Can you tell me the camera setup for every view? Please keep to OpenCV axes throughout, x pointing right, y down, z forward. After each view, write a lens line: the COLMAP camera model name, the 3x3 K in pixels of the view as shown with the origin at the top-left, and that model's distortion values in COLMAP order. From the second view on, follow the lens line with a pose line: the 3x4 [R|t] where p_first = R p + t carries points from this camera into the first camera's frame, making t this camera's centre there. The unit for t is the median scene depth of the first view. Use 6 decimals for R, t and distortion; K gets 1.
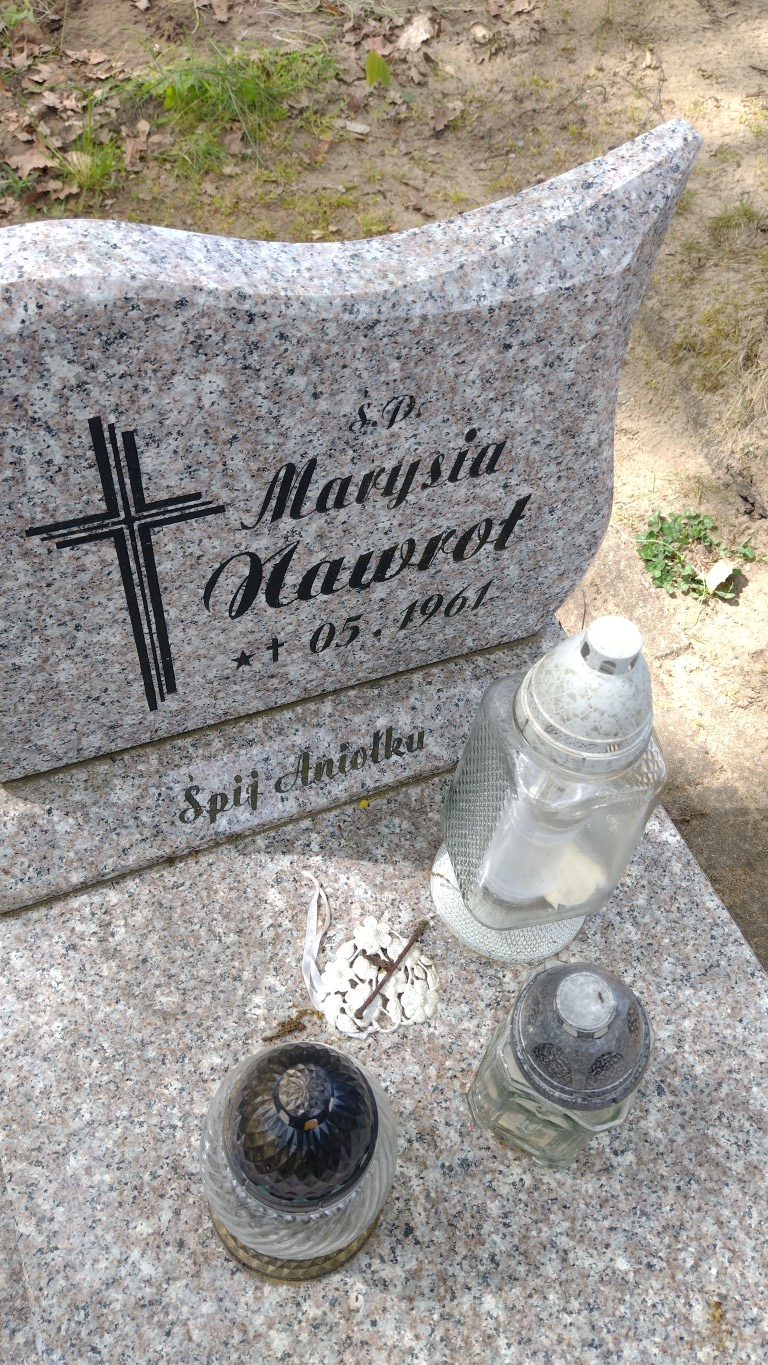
lens RADIAL K [[1036.5, 0, 391.1], [0, 1036.5, 679.1], [0, 0, 1]] dist [0.005493, -0.023028]
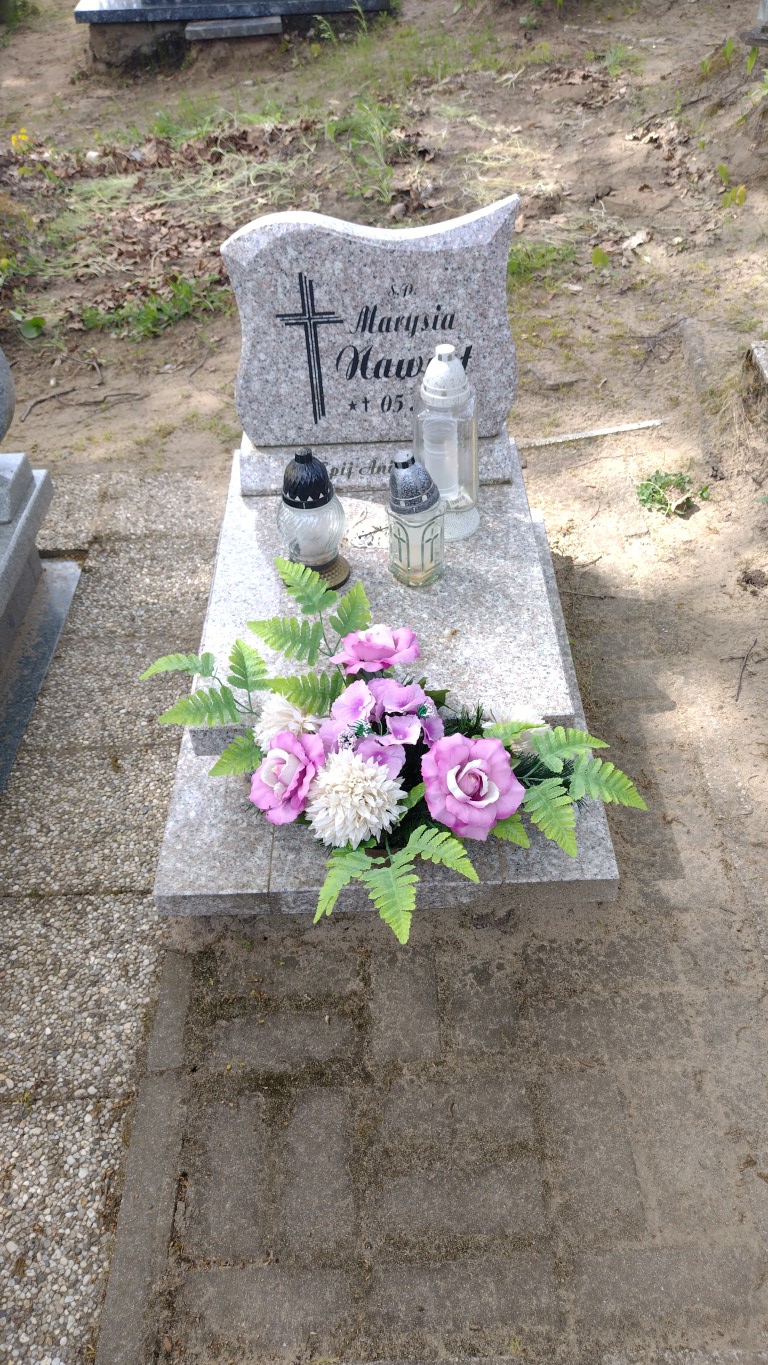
lens RADIAL K [[1020.7, 0, 377.9], [0, 1020.7, 683.9], [0, 0, 1]] dist [0.021773, -0.065134]
pose [[0.922904, 0.160855, -0.349819, 0.990606], [-0.229287, 0.959492, -0.163717, 1.138245], [0.309314, 0.231304, 0.922401, -1.226495]]
